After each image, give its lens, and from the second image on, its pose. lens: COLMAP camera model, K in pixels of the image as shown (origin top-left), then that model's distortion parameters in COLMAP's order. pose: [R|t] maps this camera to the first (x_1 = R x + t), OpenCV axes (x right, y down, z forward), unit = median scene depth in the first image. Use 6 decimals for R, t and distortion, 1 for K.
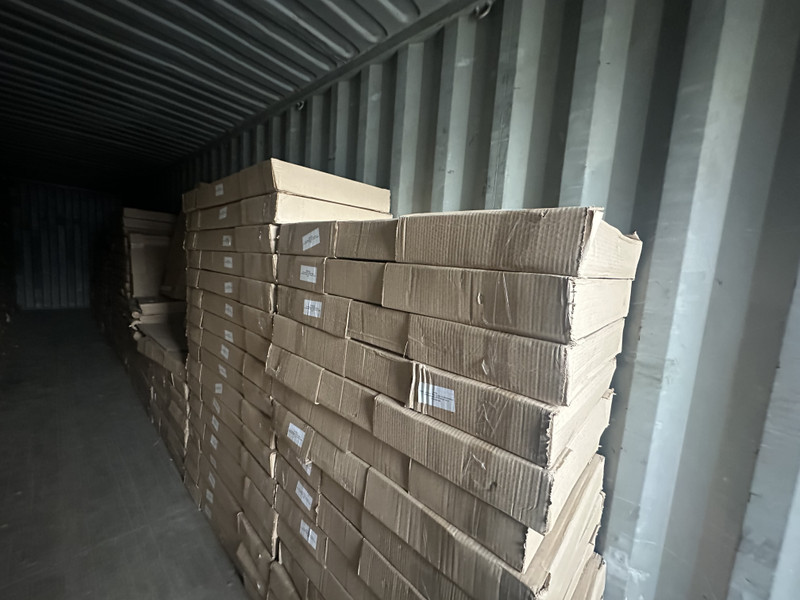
lens RADIAL K [[317.1, 0, 398.3], [0, 317.1, 299.4], [0, 0, 1]] dist [-0.000335, 0.000029]
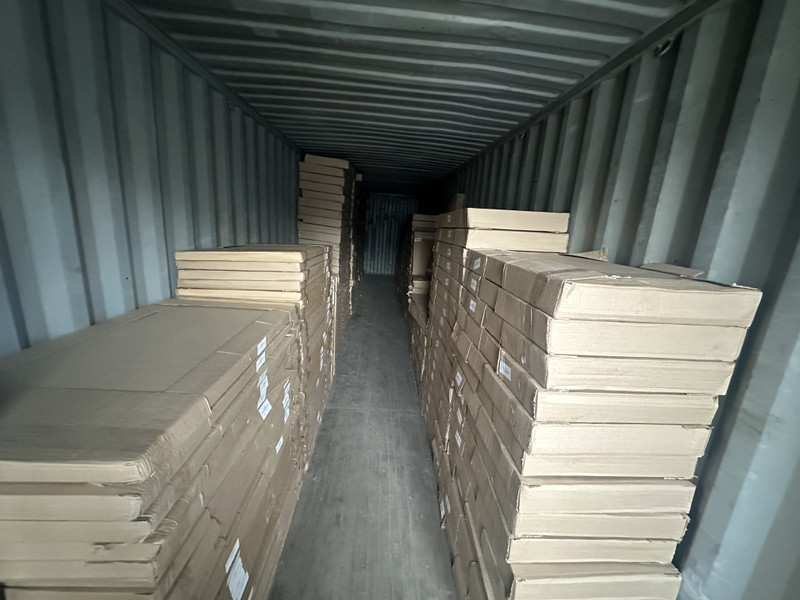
lens RADIAL K [[315.9, 0, 396.9], [0, 315.9, 297.7], [0, 0, 1]] dist [-0.001737, -0.000065]
pose [[0.710554, 0.136730, -0.690230, 0.494854], [-0.093994, 0.990591, 0.099468, -0.119470], [0.697336, -0.005800, 0.716721, -0.383027]]
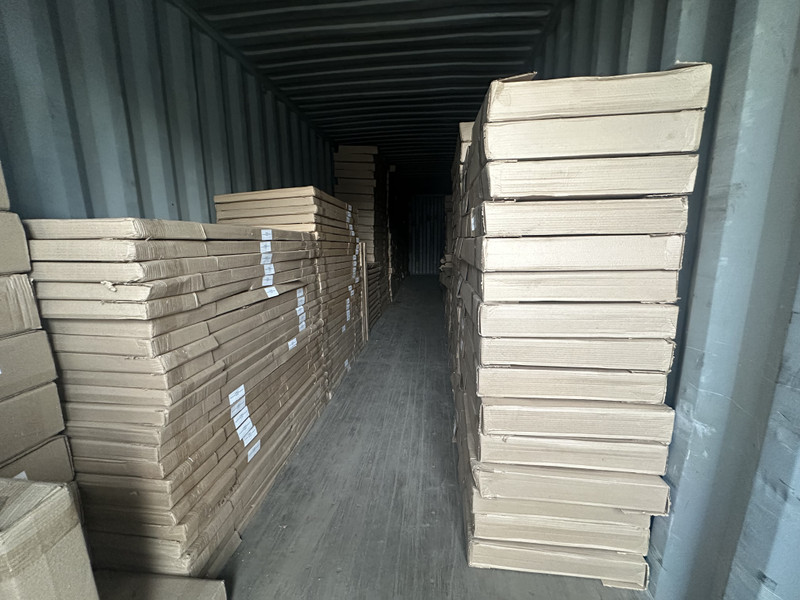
lens RADIAL K [[315.9, 0, 396.9], [0, 315.9, 297.7], [0, 0, 1]] dist [-0.001737, -0.000065]
pose [[0.583805, 0.066095, -0.809199, 0.793698], [-0.035450, 0.997805, 0.055925, 0.379834], [0.811119, -0.003963, 0.584867, -0.241273]]
